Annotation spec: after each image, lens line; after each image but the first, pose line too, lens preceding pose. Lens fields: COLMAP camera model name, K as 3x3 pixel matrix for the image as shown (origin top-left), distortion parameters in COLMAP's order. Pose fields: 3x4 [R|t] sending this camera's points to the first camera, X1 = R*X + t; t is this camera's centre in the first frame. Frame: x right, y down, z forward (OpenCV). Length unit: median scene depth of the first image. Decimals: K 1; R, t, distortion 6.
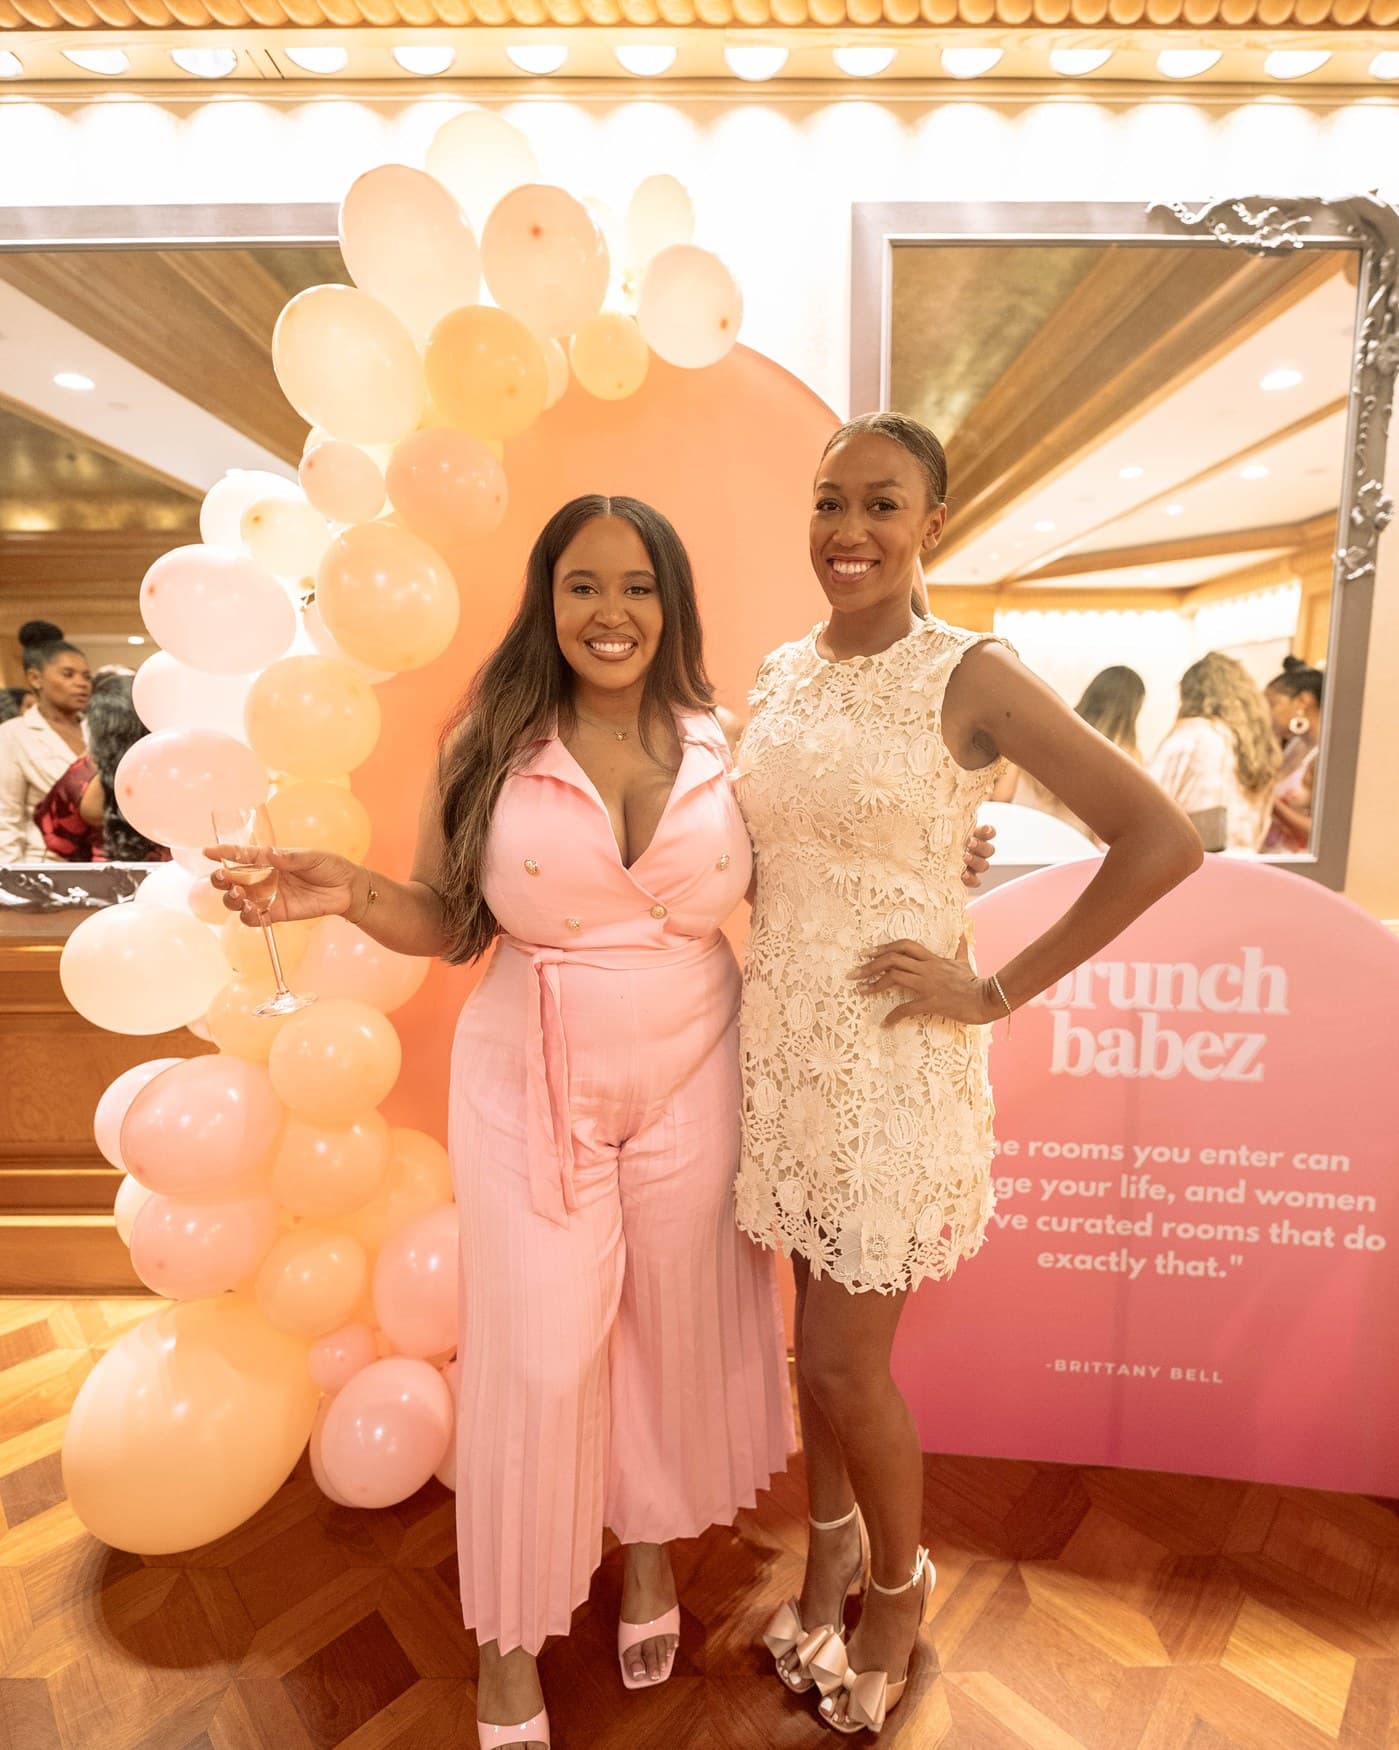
lens RADIAL K [[868.3, 0, 707.7], [0, 868.3, 862.6], [0, 0, 1]] dist [-0.011895, -0.000911]
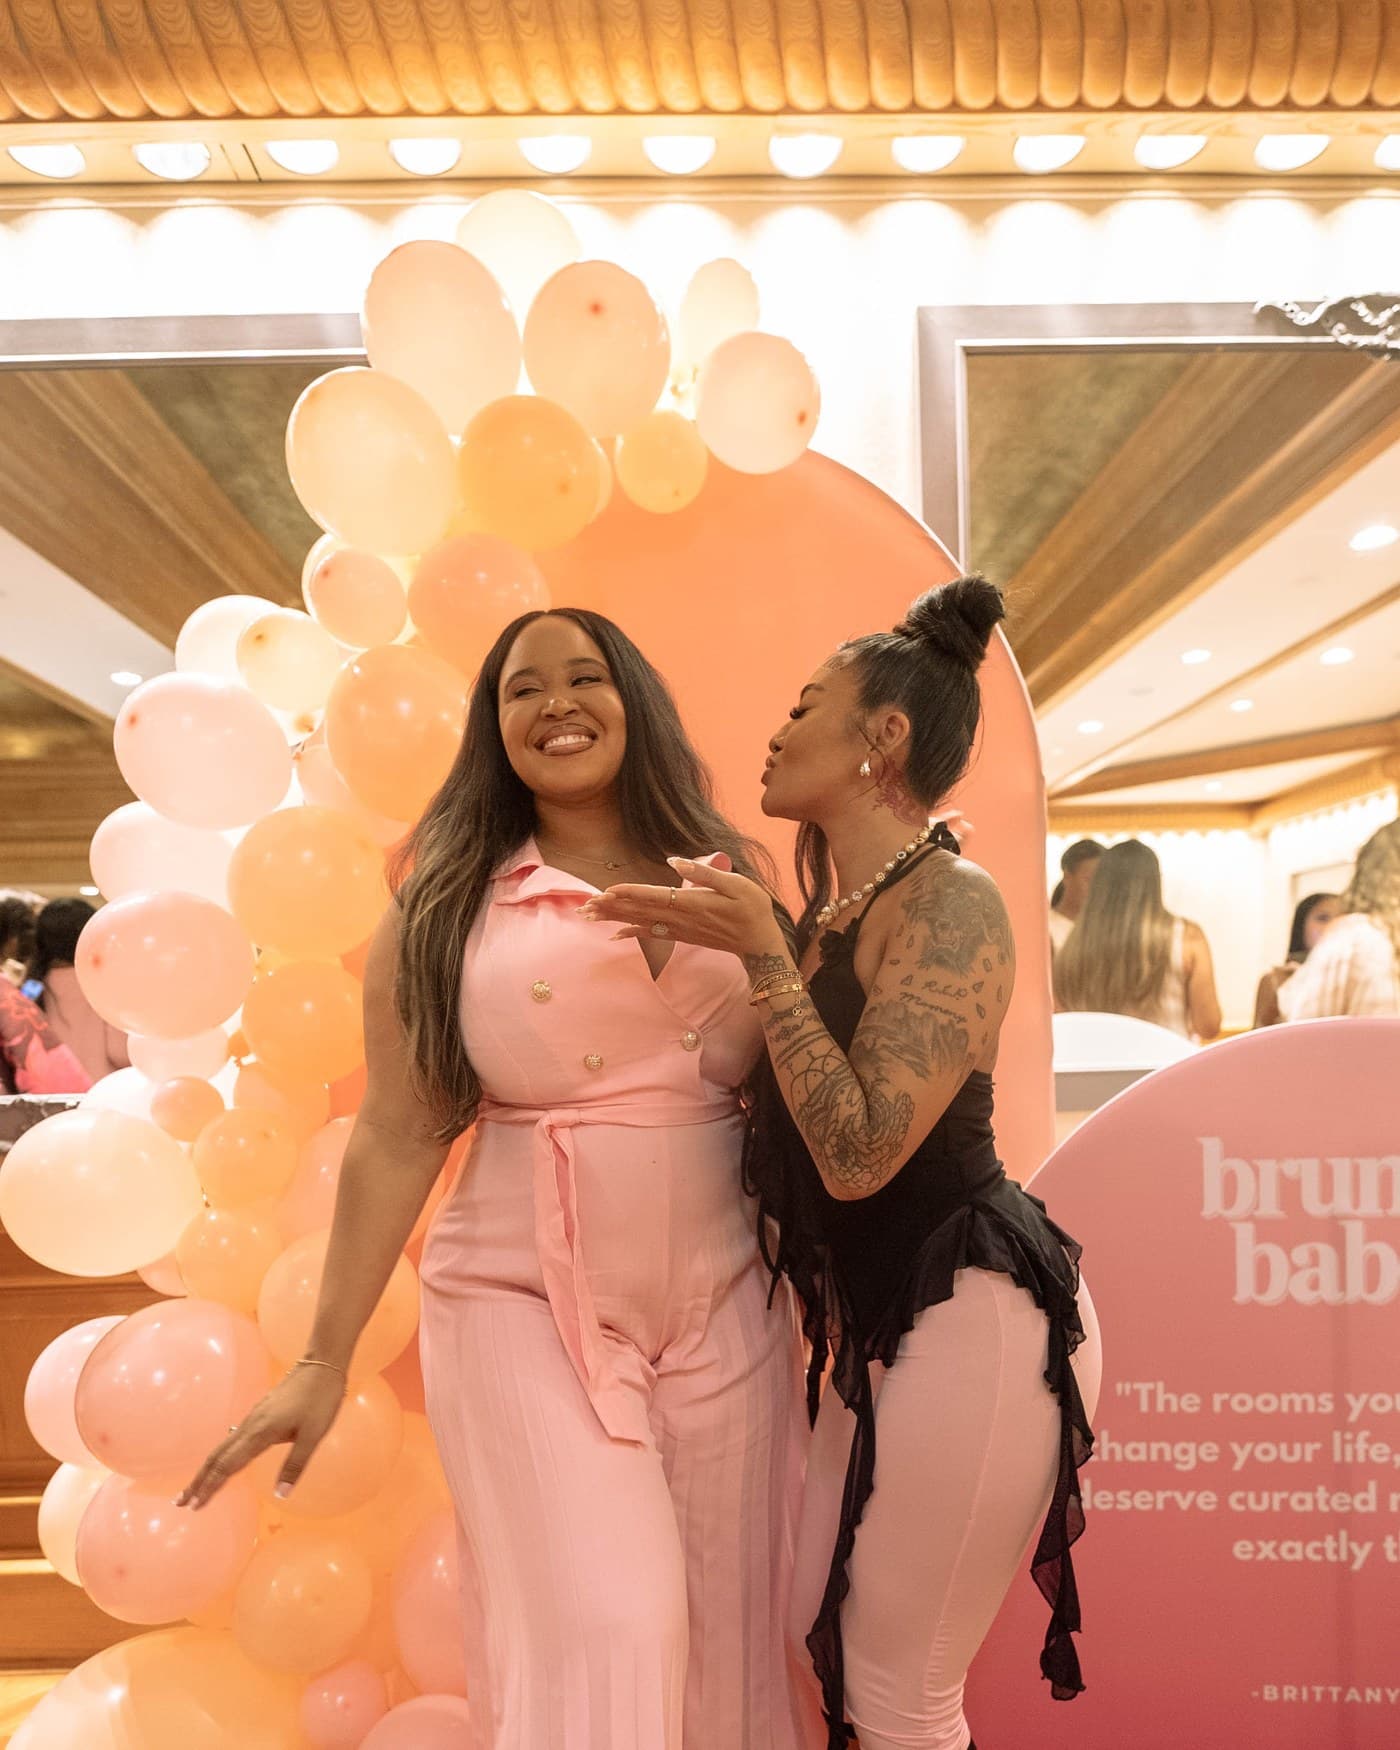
lens RADIAL K [[1082.8, 0, 682.7], [0, 1082.8, 1063.0], [0, 0, 1]] dist [-0.010627, -0.001882]
pose [[0.999567, -0.024663, 0.016056, -0.120407], [0.026101, 0.994980, -0.096607, 0.103997], [-0.013593, 0.096984, 0.995193, -0.002734]]
